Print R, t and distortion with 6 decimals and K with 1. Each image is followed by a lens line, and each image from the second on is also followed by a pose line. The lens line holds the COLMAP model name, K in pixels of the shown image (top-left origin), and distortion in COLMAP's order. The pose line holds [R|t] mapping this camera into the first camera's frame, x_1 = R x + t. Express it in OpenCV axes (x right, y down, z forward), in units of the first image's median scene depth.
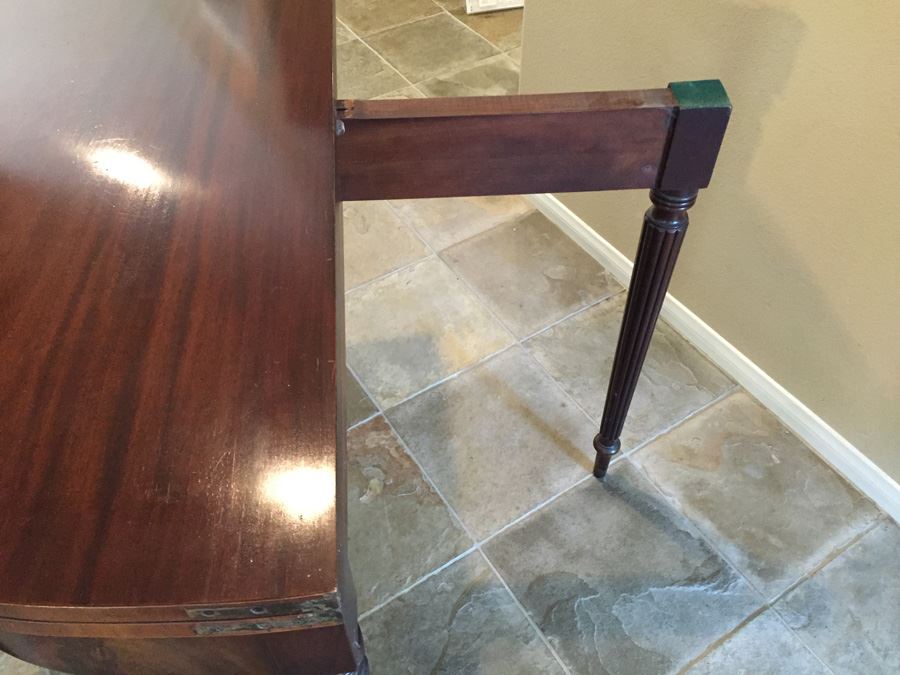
lens RADIAL K [[765.6, 0, 446.0], [0, 765.6, 338.6], [0, 0, 1]] dist [0.092267, -0.135539]
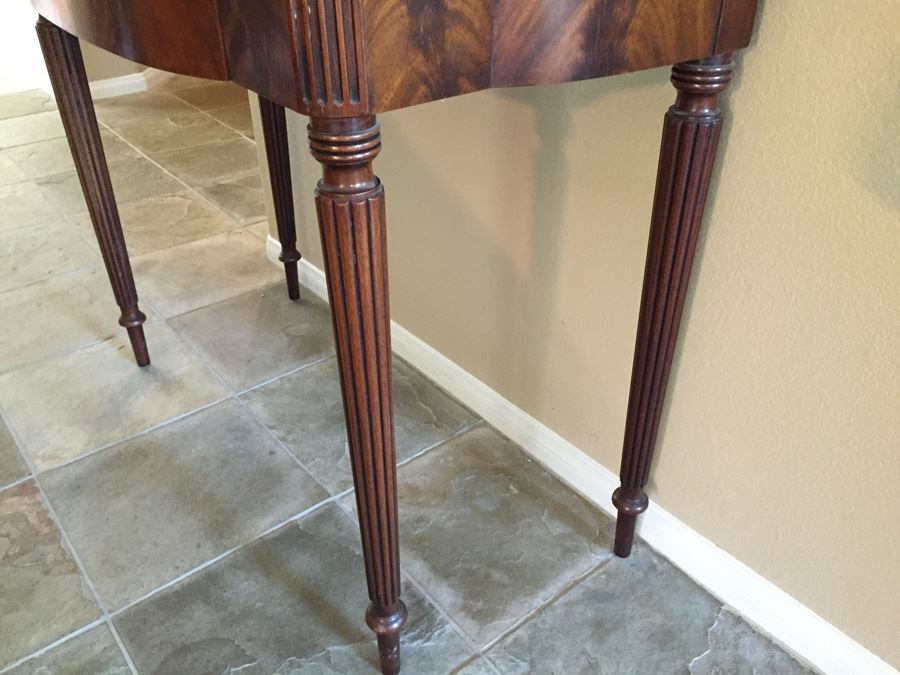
lens RADIAL K [[772.3, 0, 446.5], [0, 772.3, 338.2], [0, 0, 1]] dist [0.093548, -0.141965]
pose [[0.994754, -0.047350, 0.090682, 0.288512], [0.070623, 0.959169, -0.273876, 0.224613], [-0.074011, 0.278843, 0.957480, 0.167020]]
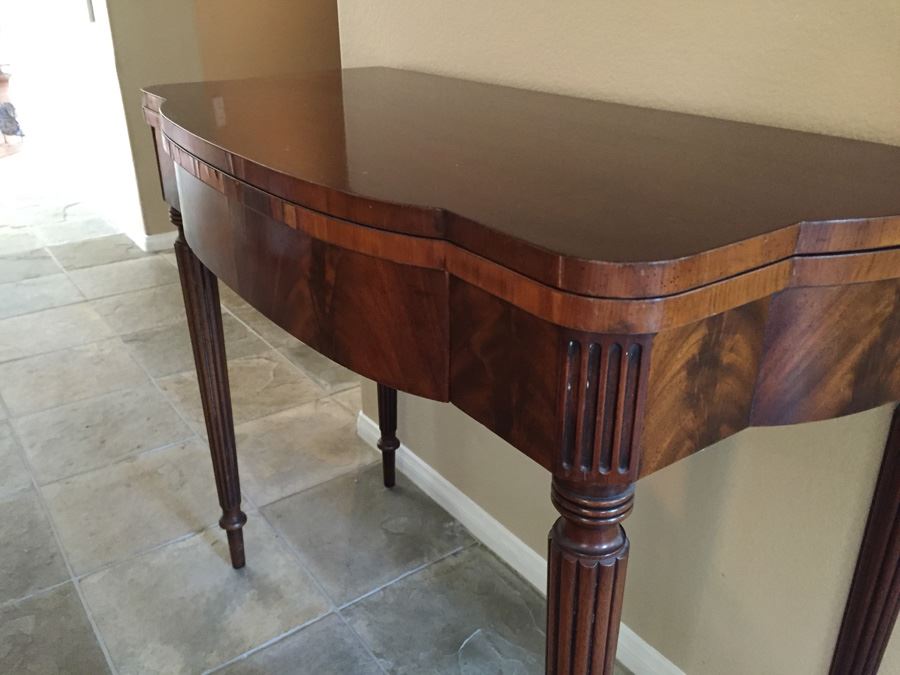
lens RADIAL K [[772.3, 0, 446.5], [0, 772.3, 338.2], [0, 0, 1]] dist [0.093548, -0.141965]
pose [[0.998367, -0.010850, 0.056083, 0.189433], [0.032581, 0.914598, -0.403049, 0.087701], [-0.046920, 0.404218, 0.913458, 0.175038]]
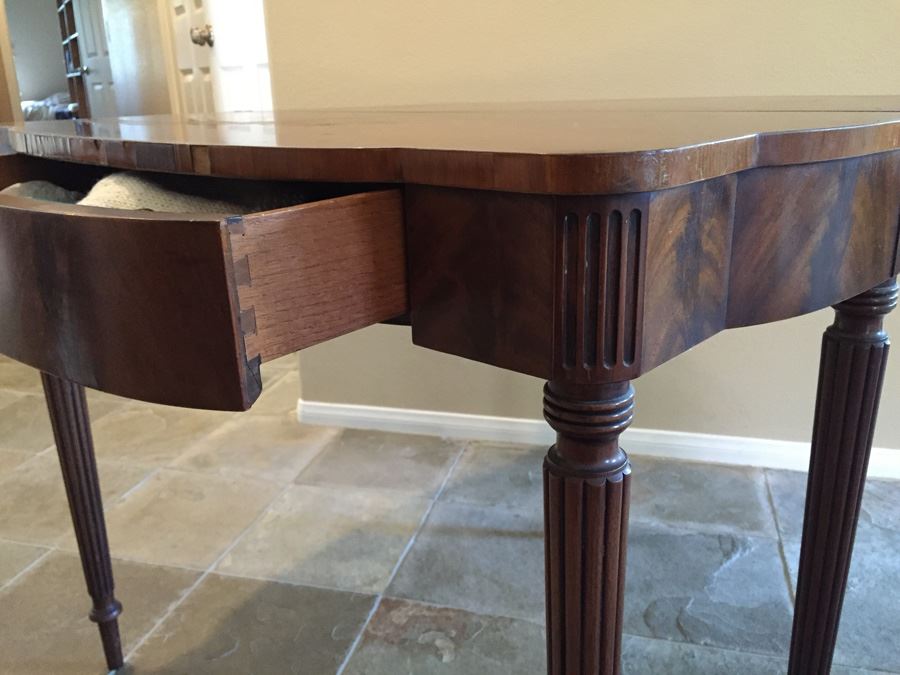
lens RADIAL K [[775.1, 0, 445.6], [0, 775.1, 337.0], [0, 0, 1]] dist [0.088680, -0.142920]
pose [[0.744732, -0.212227, 0.632720, -0.564404], [0.511852, 0.790008, -0.337482, 0.214197], [-0.428231, 0.575193, 0.696973, 0.189865]]
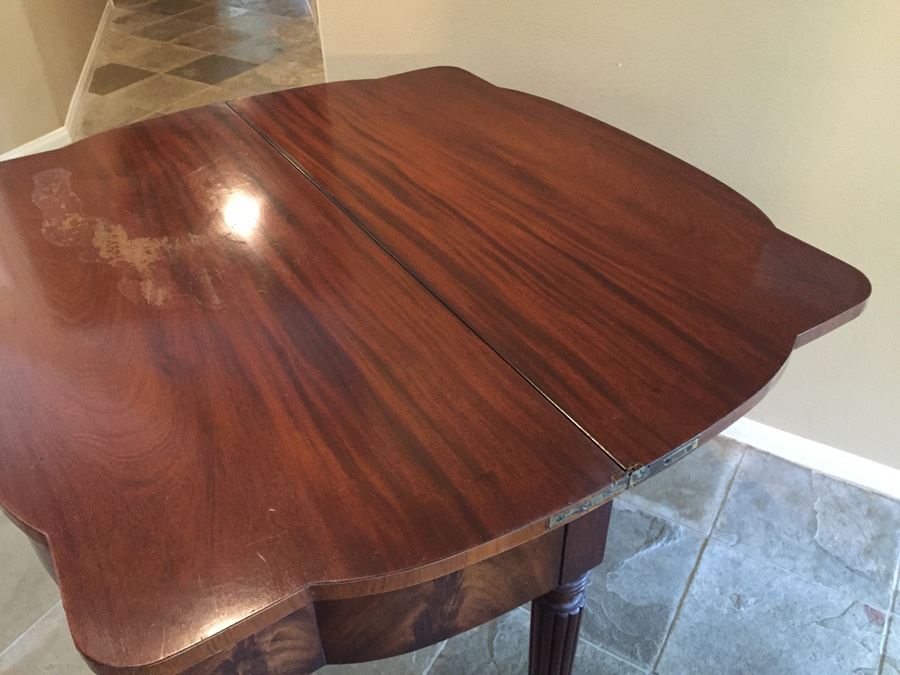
lens RADIAL K [[768.9, 0, 446.4], [0, 768.9, 338.8], [0, 0, 1]] dist [0.092690, -0.140072]
pose [[0.897376, -0.273452, 0.346325, -0.273406], [0.333725, 0.934046, -0.127222, 0.055789], [-0.288695, 0.229744, 0.929448, -0.103747]]
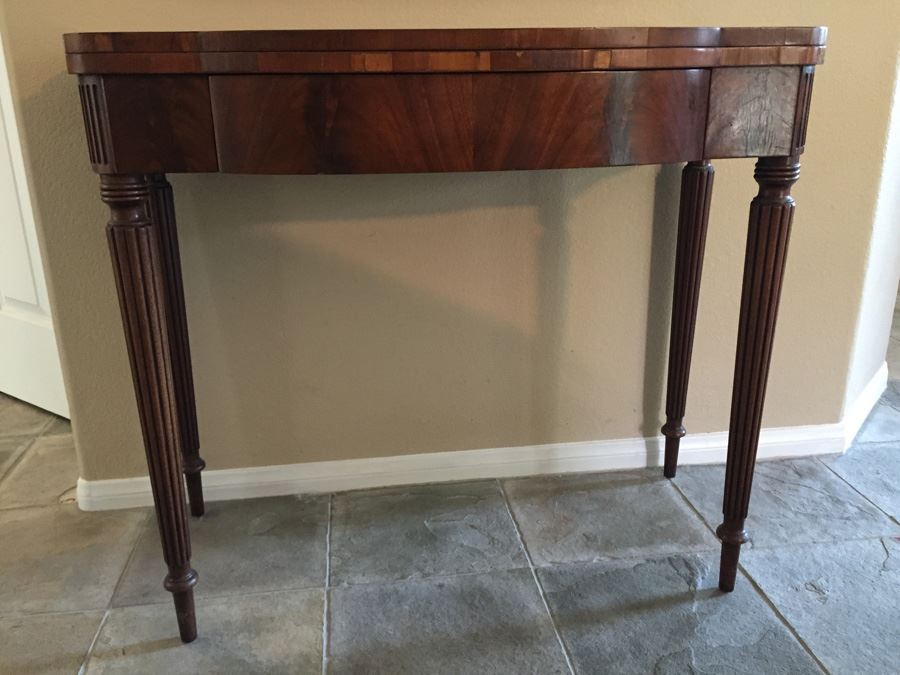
lens RADIAL K [[768.9, 0, 446.4], [0, 768.9, 338.8], [0, 0, 1]] dist [0.092690, -0.140072]
pose [[0.426928, -0.282853, 0.858910, -0.506909], [0.683709, 0.722608, -0.101877, -0.015421], [-0.591840, 0.630739, 0.501890, 0.450903]]
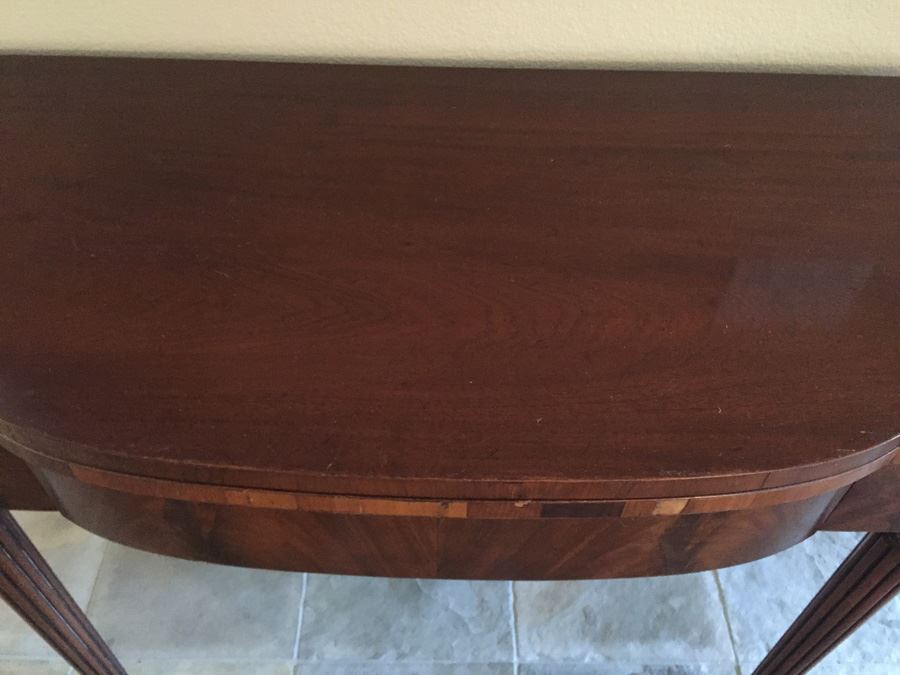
lens RADIAL K [[775.1, 0, 445.6], [0, 775.1, 337.0], [0, 0, 1]] dist [0.088680, -0.142920]
pose [[0.540044, -0.610722, 0.579112, -0.079022], [0.613646, 0.756639, 0.225690, -0.347105], [-0.576013, 0.233487, 0.783386, 0.316106]]
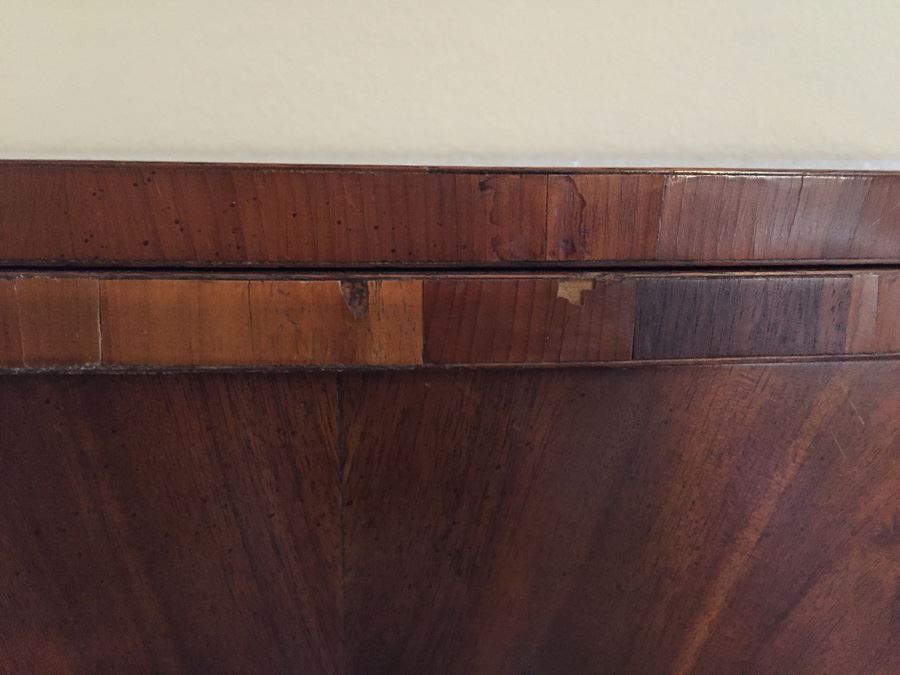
lens RADIAL K [[765.6, 0, 446.0], [0, 765.6, 338.6], [0, 0, 1]] dist [0.092267, -0.135539]
pose [[0.447268, -0.158098, 0.880316, -0.029045], [0.662108, 0.720237, -0.207052, -0.176504], [-0.601302, 0.675473, 0.426817, 0.544348]]
